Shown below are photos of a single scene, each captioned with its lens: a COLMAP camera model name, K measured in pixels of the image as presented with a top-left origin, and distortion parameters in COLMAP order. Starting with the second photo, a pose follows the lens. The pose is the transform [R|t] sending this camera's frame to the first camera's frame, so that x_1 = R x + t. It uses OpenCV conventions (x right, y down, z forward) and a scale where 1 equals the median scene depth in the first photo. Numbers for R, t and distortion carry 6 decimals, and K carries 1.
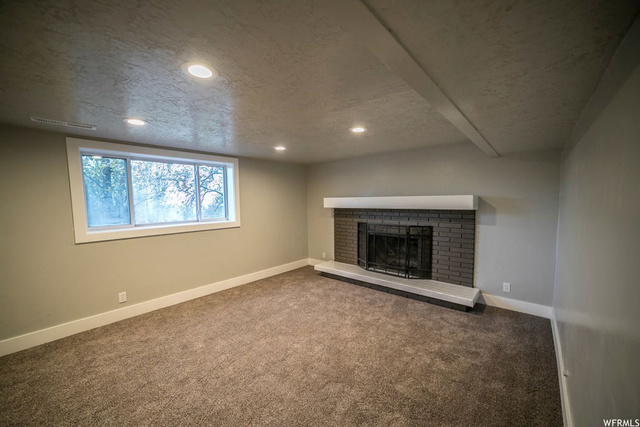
lens RADIAL K [[244.5, 0, 325.1], [0, 244.5, 217.4], [0, 0, 1]] dist [-0.014967, 0.000376]
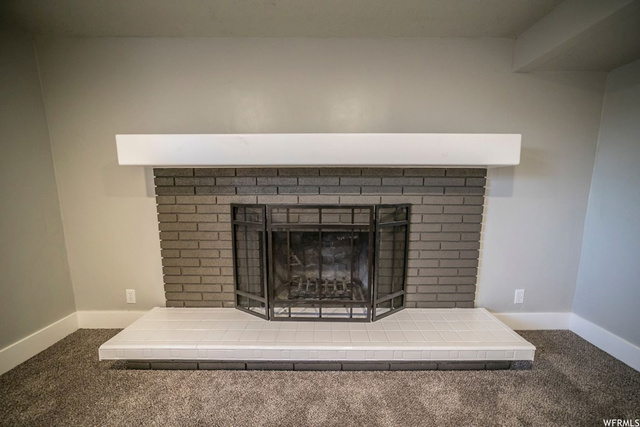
lens RADIAL K [[244.5, 0, 325.1], [0, 244.5, 217.4], [0, 0, 1]] dist [-0.014967, 0.000376]
pose [[0.764129, -0.075780, 0.640597, -0.006990], [0.036207, 0.996549, 0.074698, 0.017643], [-0.644047, -0.033885, 0.764235, 0.626048]]
